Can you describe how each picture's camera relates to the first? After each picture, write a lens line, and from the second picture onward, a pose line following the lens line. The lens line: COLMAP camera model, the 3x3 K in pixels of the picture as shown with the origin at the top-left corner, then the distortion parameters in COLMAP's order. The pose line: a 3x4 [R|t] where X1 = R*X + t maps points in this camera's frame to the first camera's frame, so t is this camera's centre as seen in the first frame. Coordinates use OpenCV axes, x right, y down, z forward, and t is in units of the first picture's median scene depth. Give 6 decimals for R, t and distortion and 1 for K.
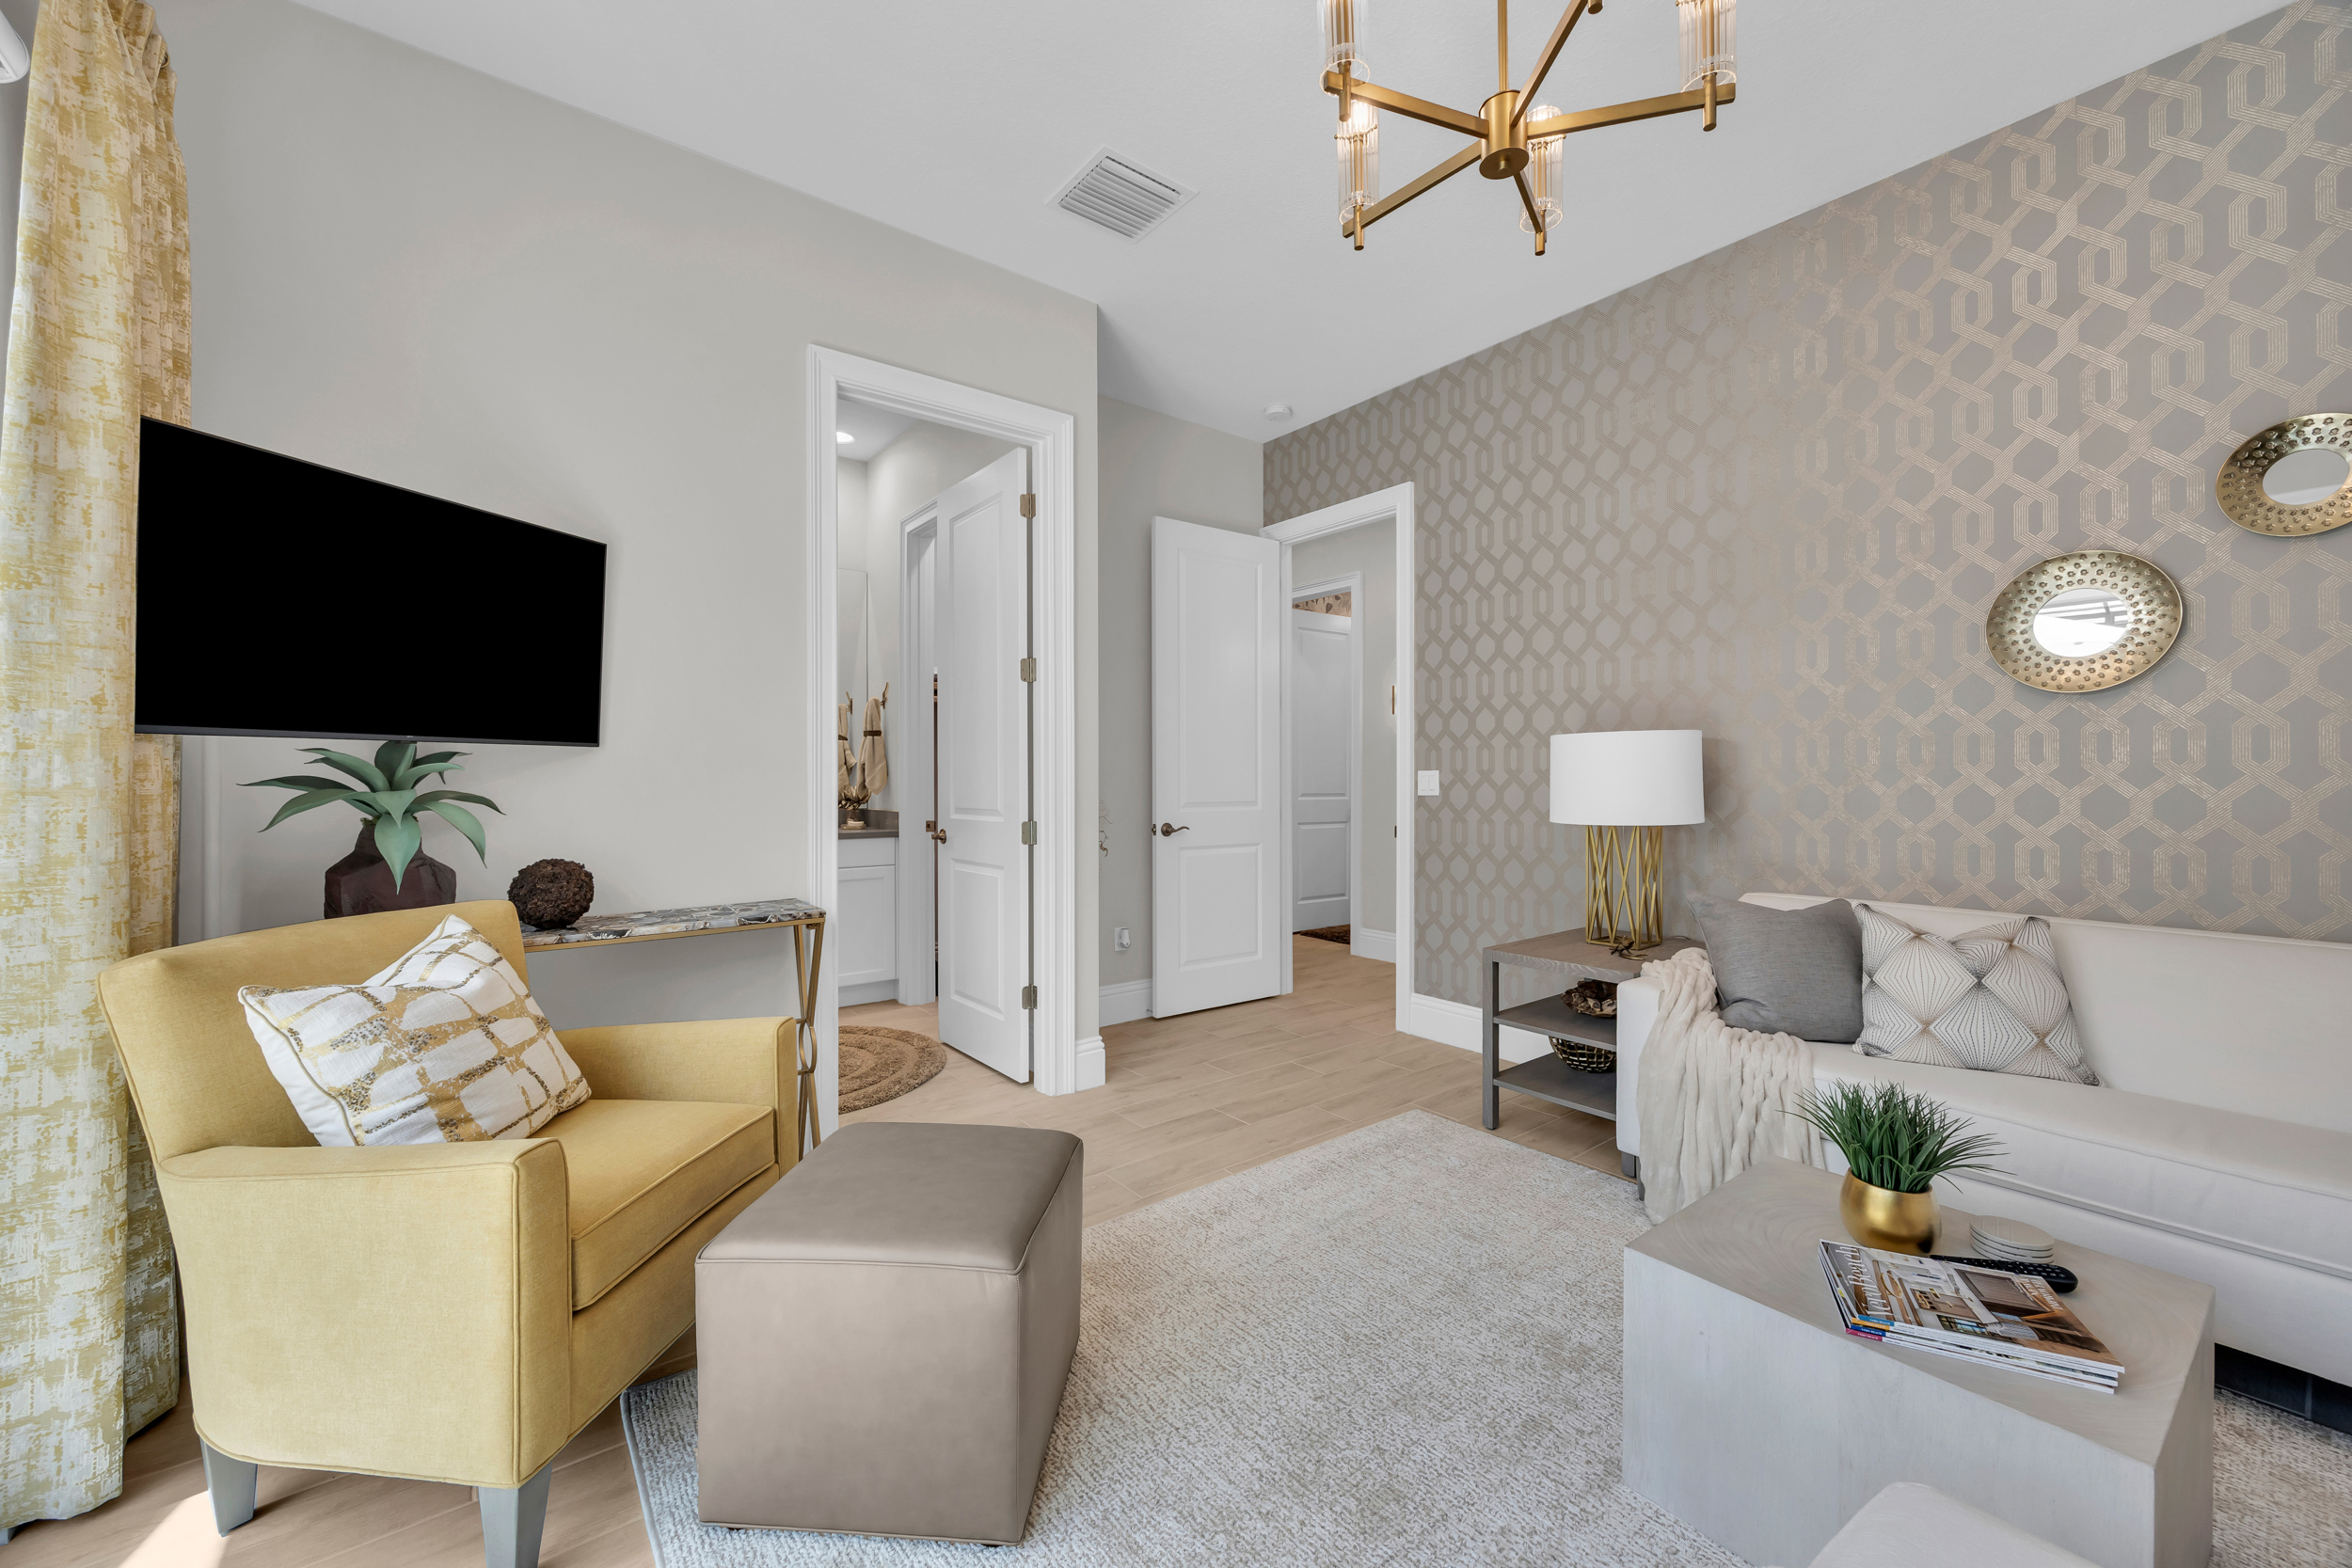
lens RADIAL K [[906.8, 0, 1174.8], [0, 906.8, 779.8], [0, 0, 1]] dist [-0.001777, -0.000138]
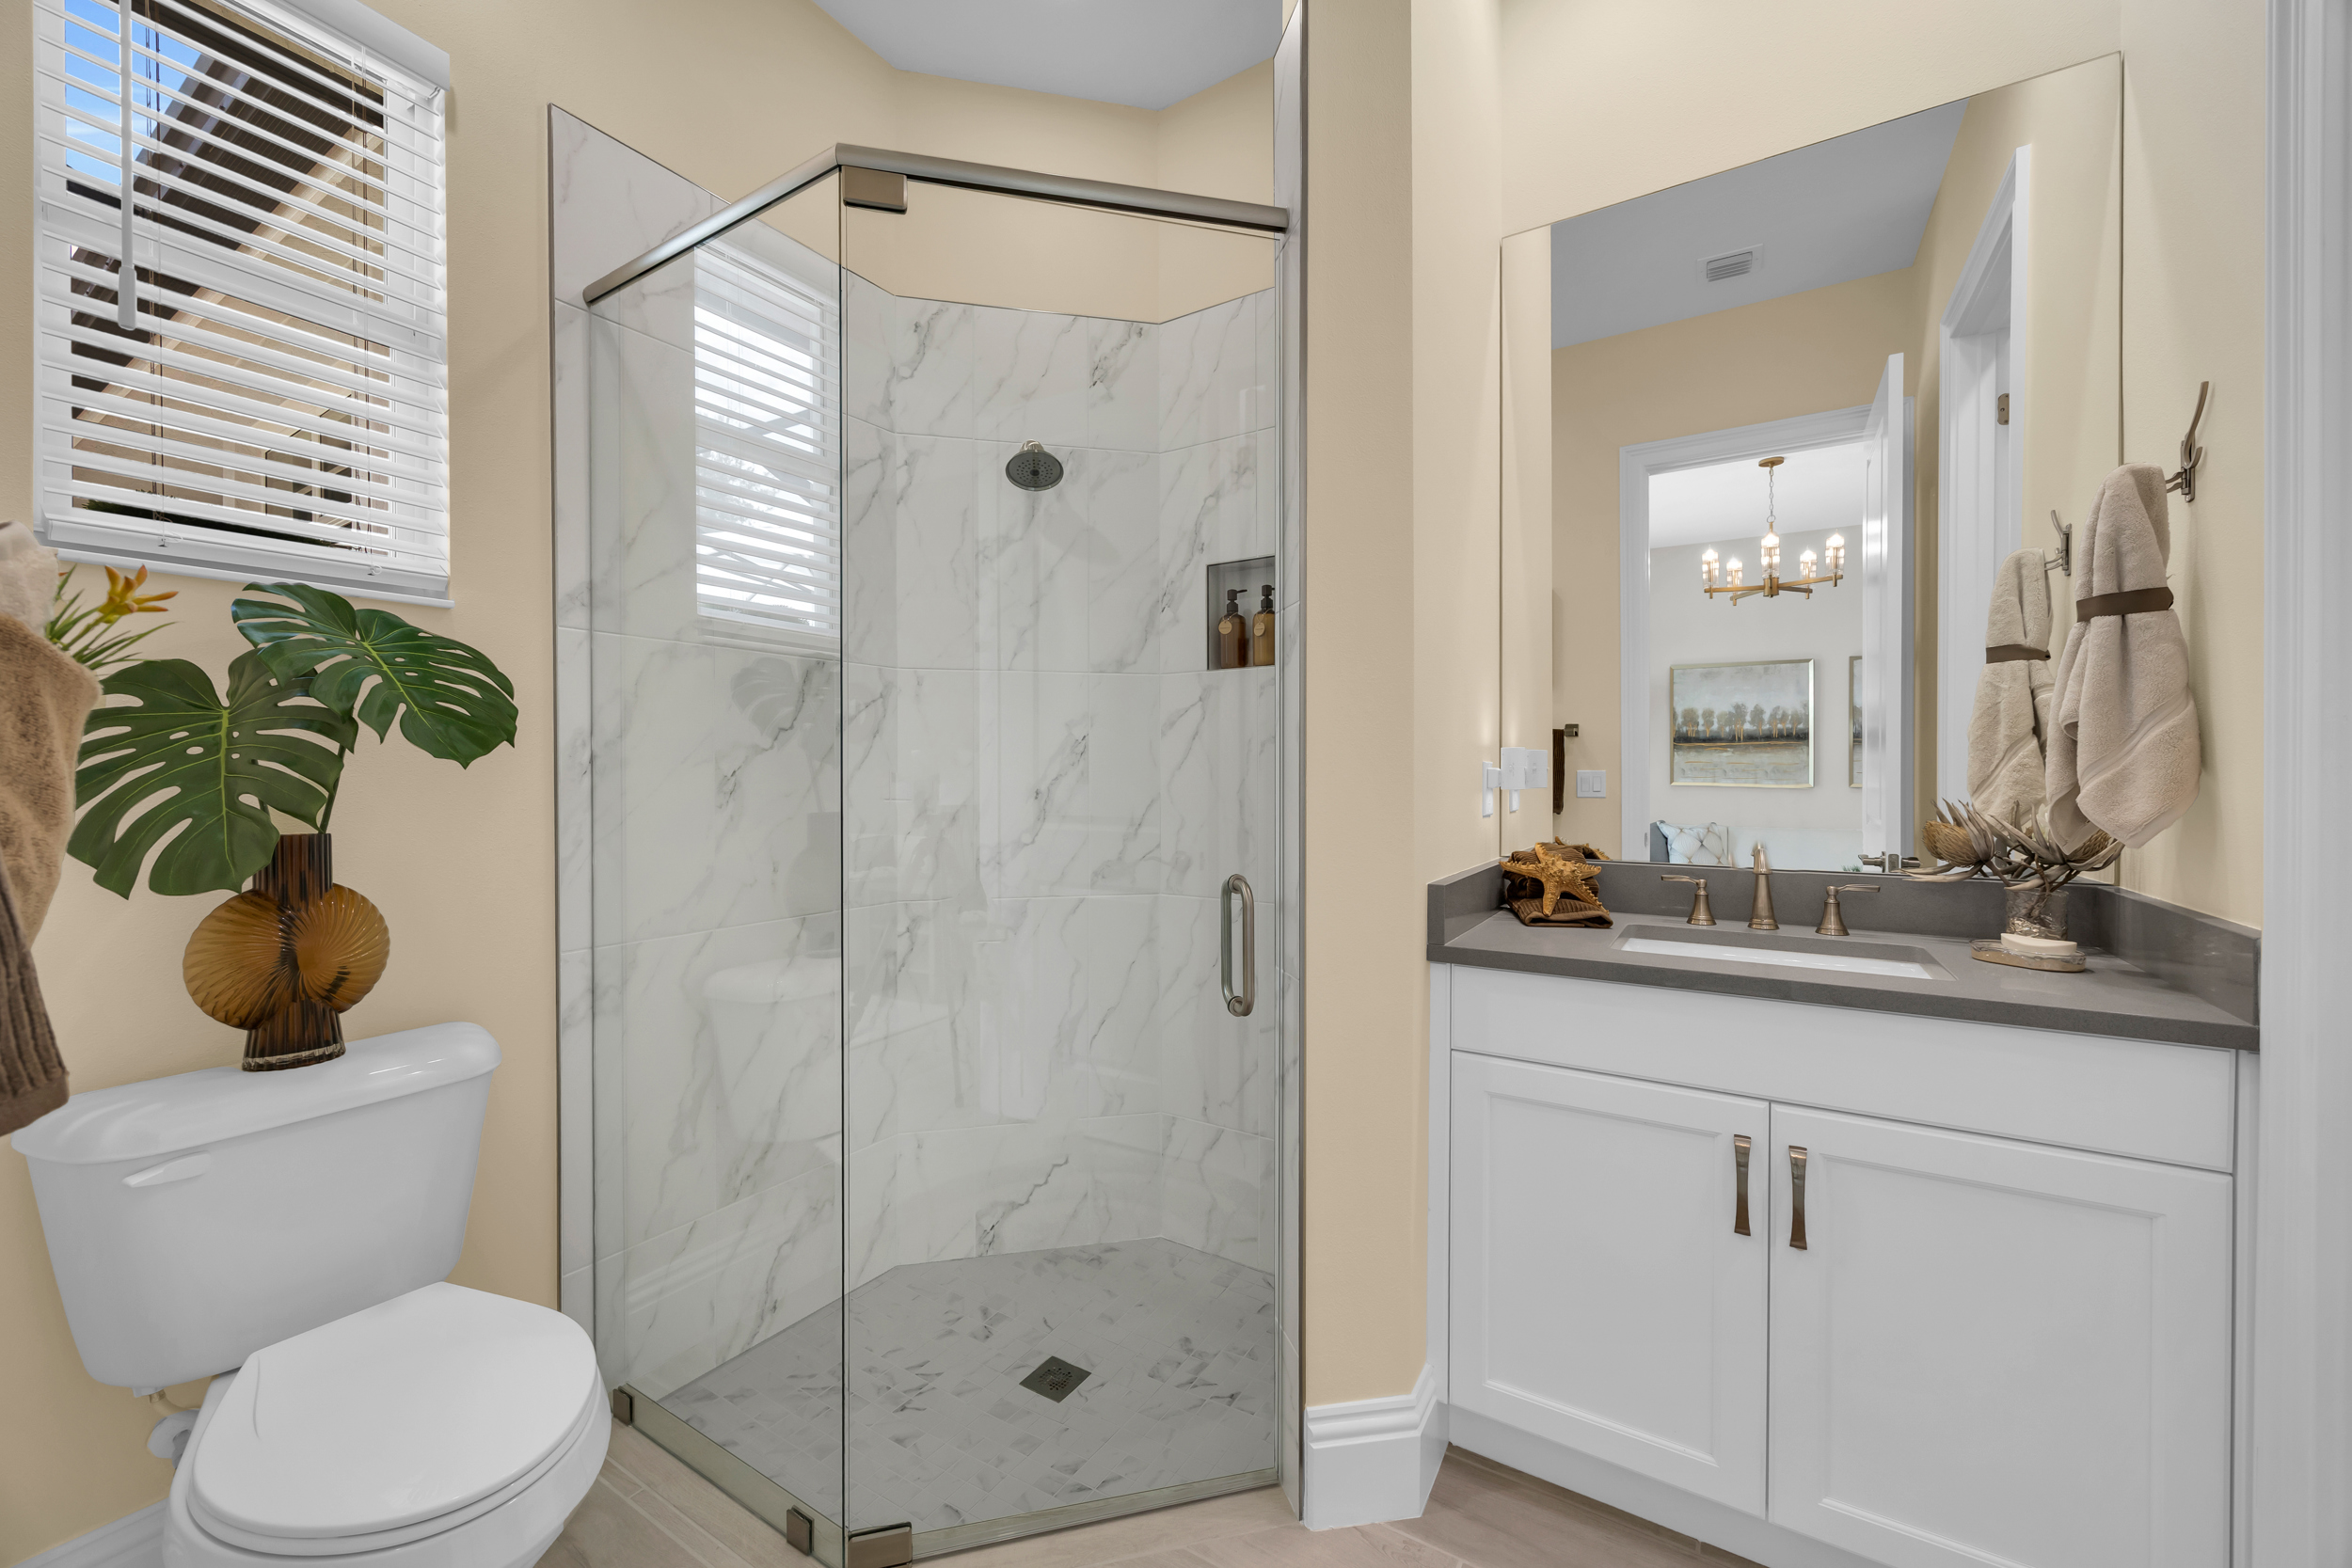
lens RADIAL K [[903.7, 0, 1165.6], [0, 903.7, 783.5], [0, 0, 1]] dist [0.000326, -0.000598]
pose [[0.343775, 0.005195, -0.939038, -0.187219], [-0.001652, 0.999986, 0.004928, -0.001892], [0.939051, -0.000143, 0.343779, 0.660263]]
